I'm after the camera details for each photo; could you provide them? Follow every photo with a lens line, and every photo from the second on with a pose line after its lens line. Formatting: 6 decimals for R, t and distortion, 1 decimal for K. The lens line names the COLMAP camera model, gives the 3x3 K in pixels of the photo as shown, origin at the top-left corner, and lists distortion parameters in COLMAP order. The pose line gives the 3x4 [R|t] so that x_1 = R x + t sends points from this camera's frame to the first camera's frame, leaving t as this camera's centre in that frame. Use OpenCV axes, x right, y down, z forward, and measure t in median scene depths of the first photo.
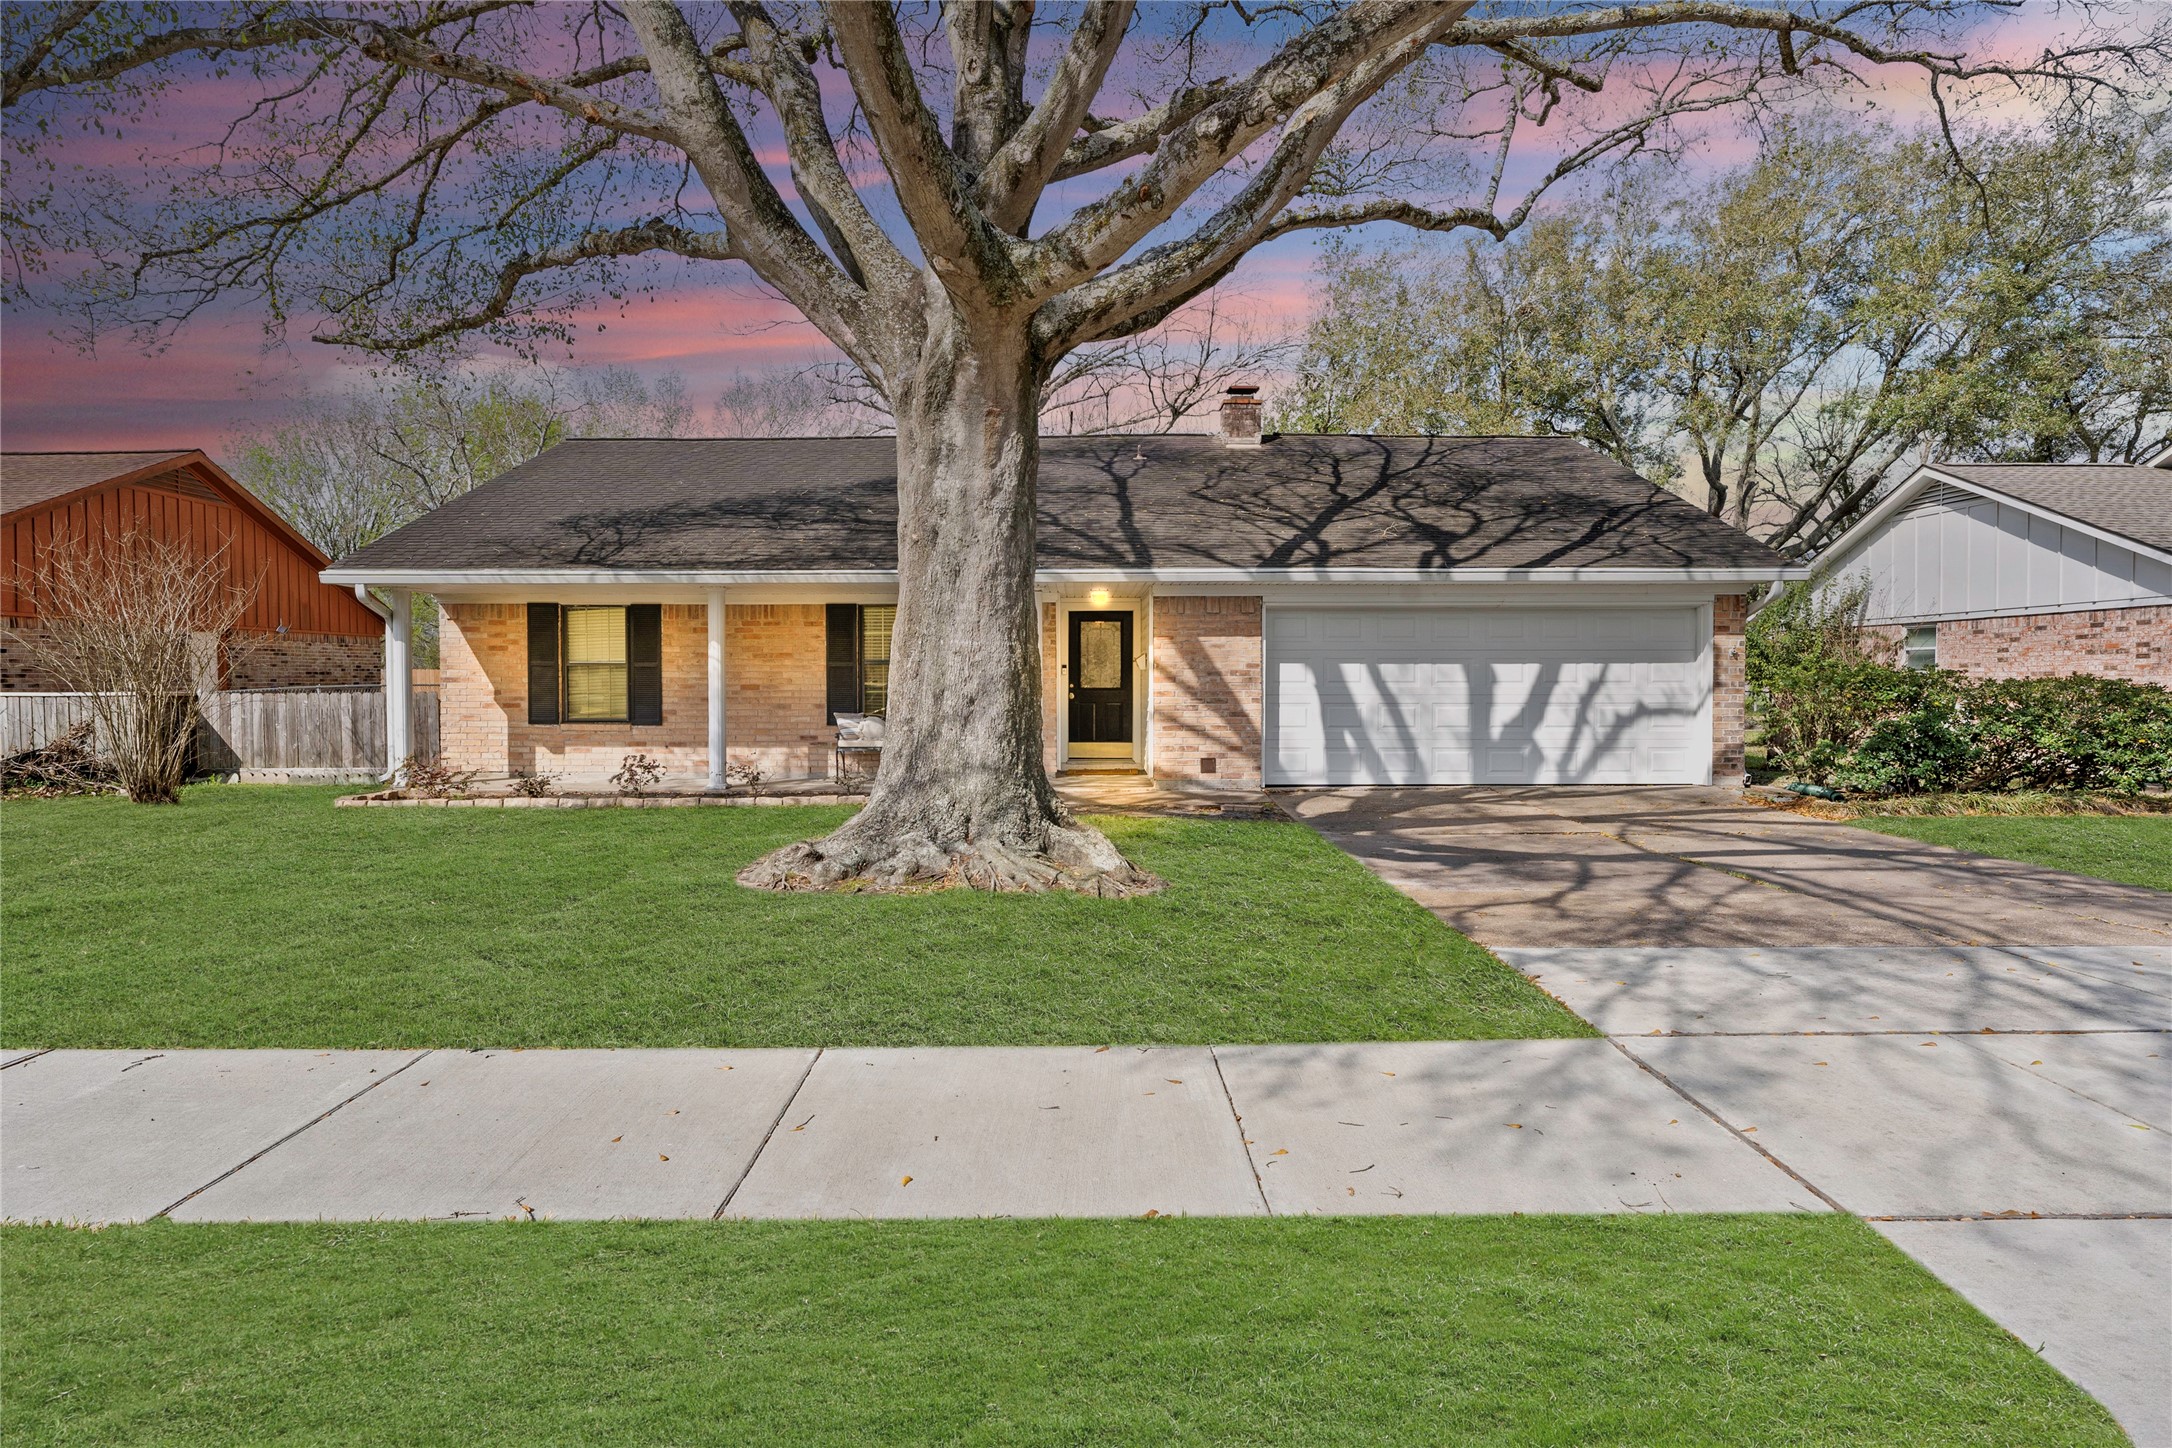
lens RADIAL K [[1167.9, 0, 1093.7], [0, 1167.9, 724.3], [0, 0, 1]] dist [0.001440, -0.000464]
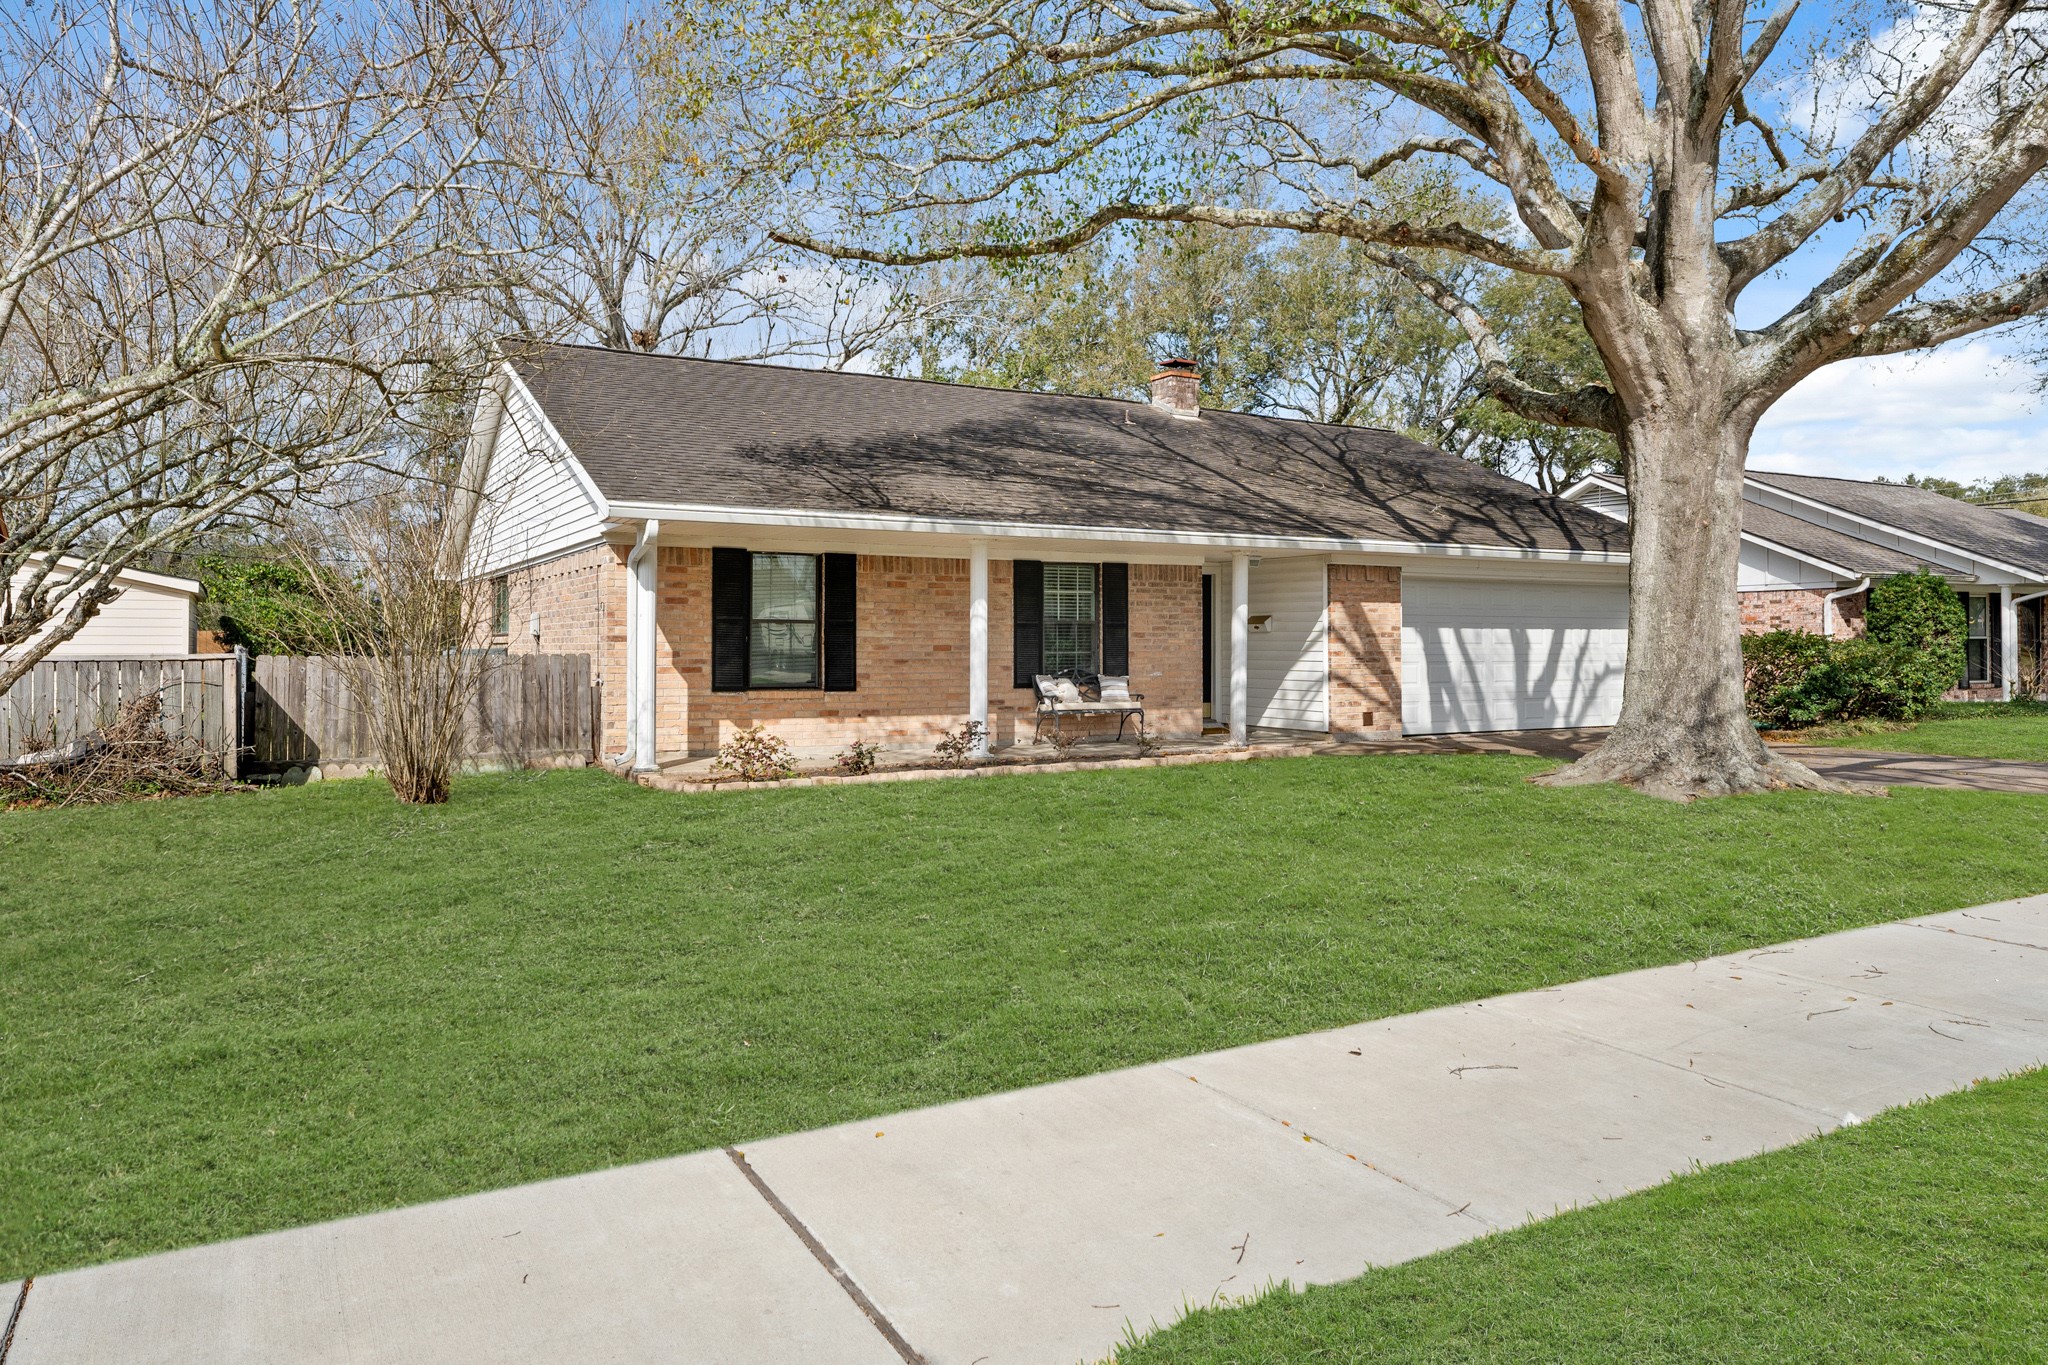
lens RADIAL K [[1333.4, 0, 1020.1], [0, 1333.4, 674.5], [0, 0, 1]] dist [-0.000287, -0.001168]
pose [[0.876728, -0.008667, 0.480909, -0.751413], [0.016083, 0.999807, -0.011301, 0.001597], [-0.480718, 0.017642, 0.876698, 0.057841]]
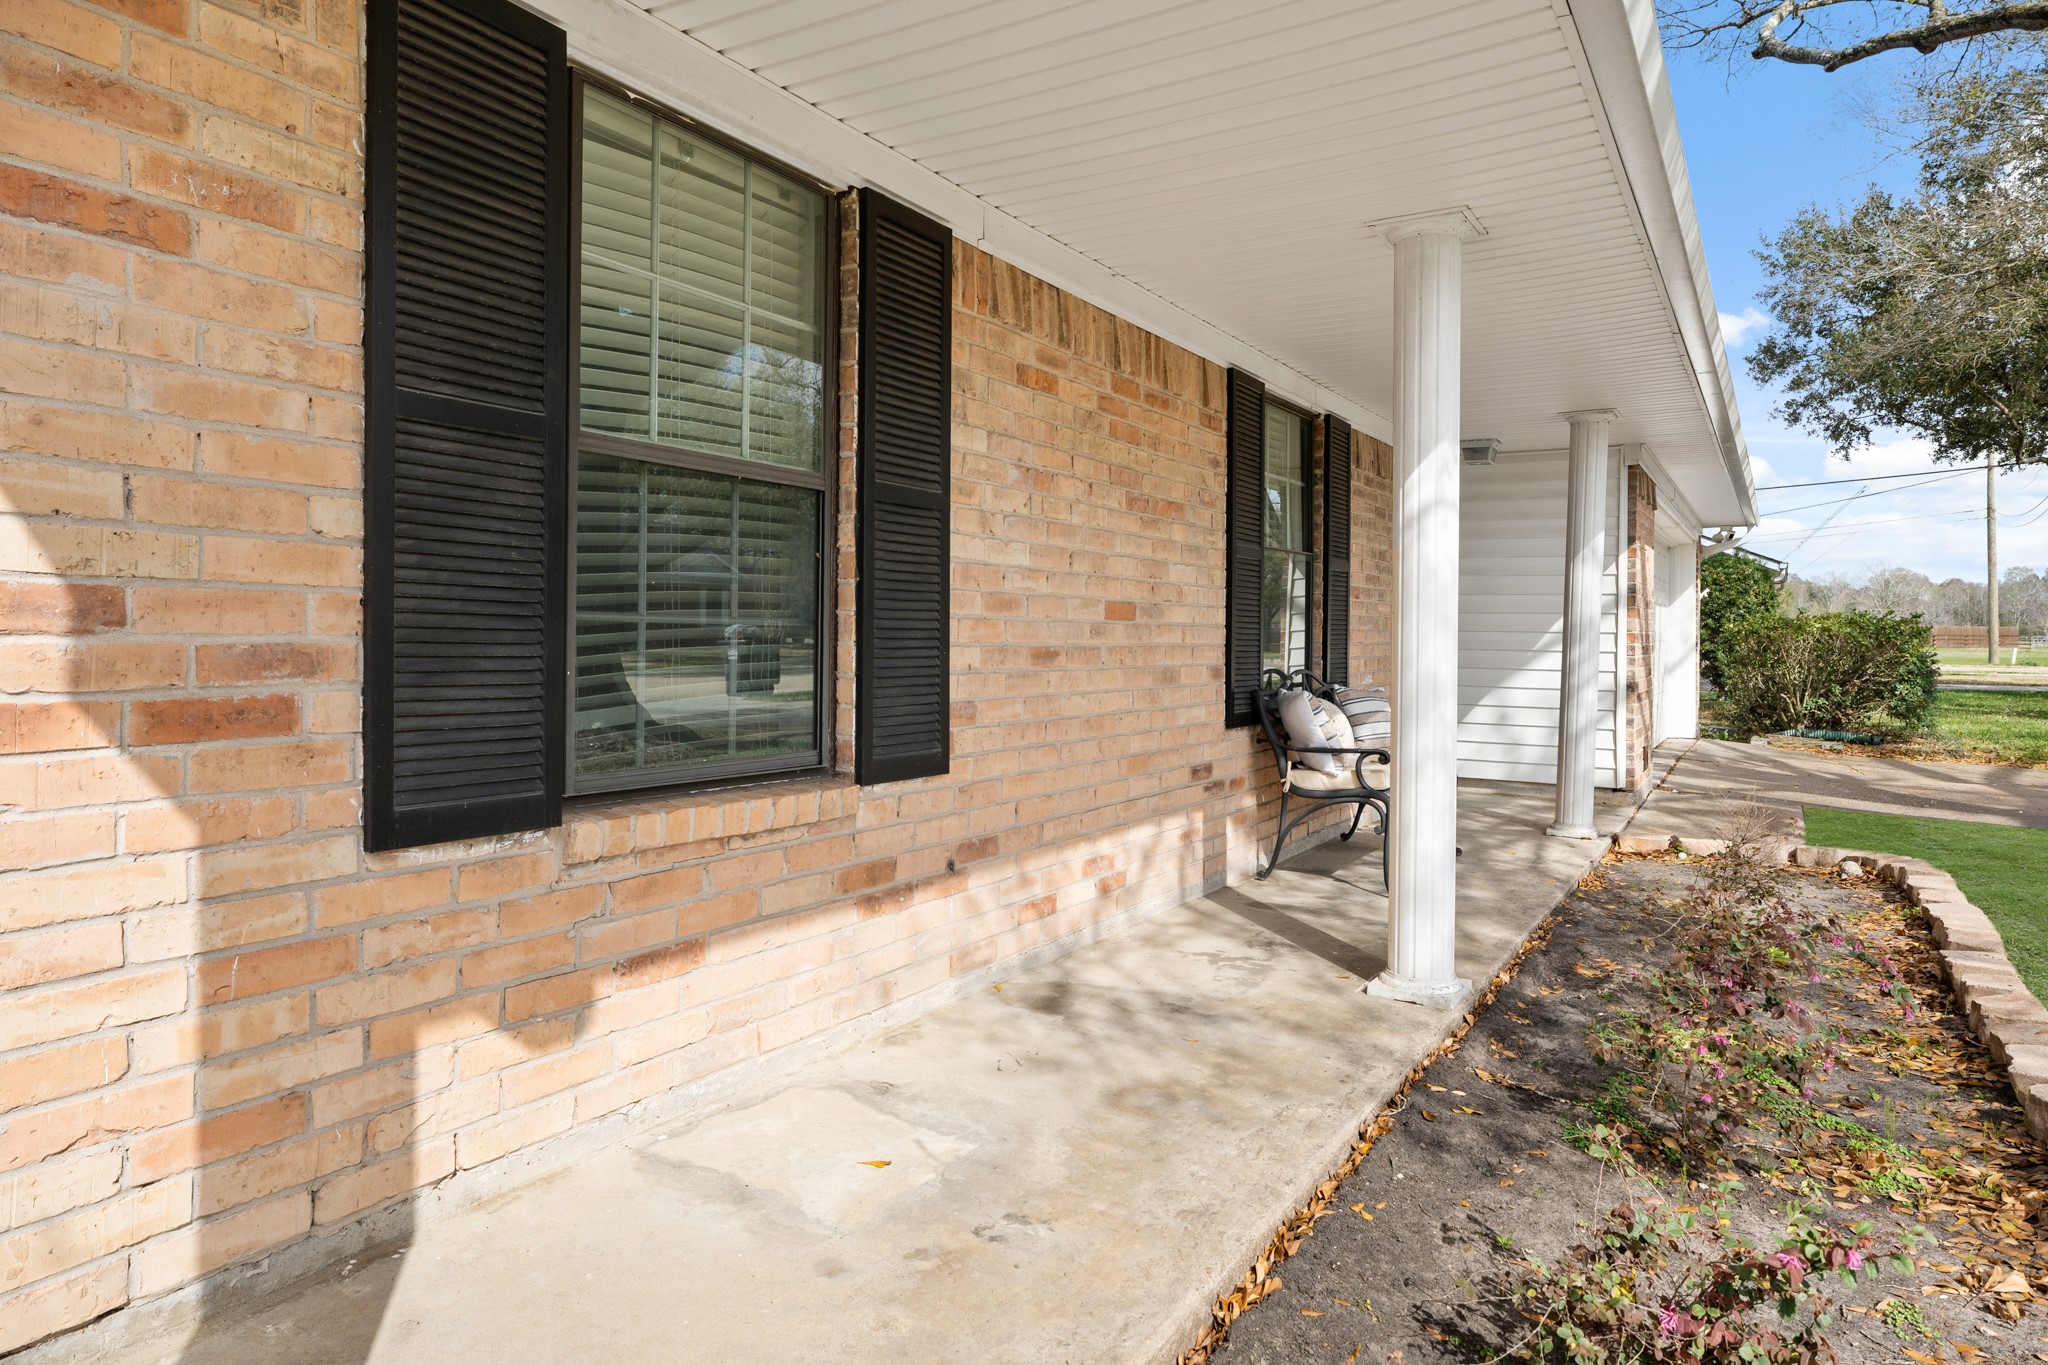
lens RADIAL K [[1209.9, 0, 1024.3], [0, 1209.9, 670.2], [0, 0, 1]] dist [-0.000696, -0.000359]
pose [[0.567836, -0.018012, 0.822945, -0.555636], [0.025423, 0.999667, 0.004338, -0.019650], [-0.822749, 0.018458, 0.568105, 0.863191]]
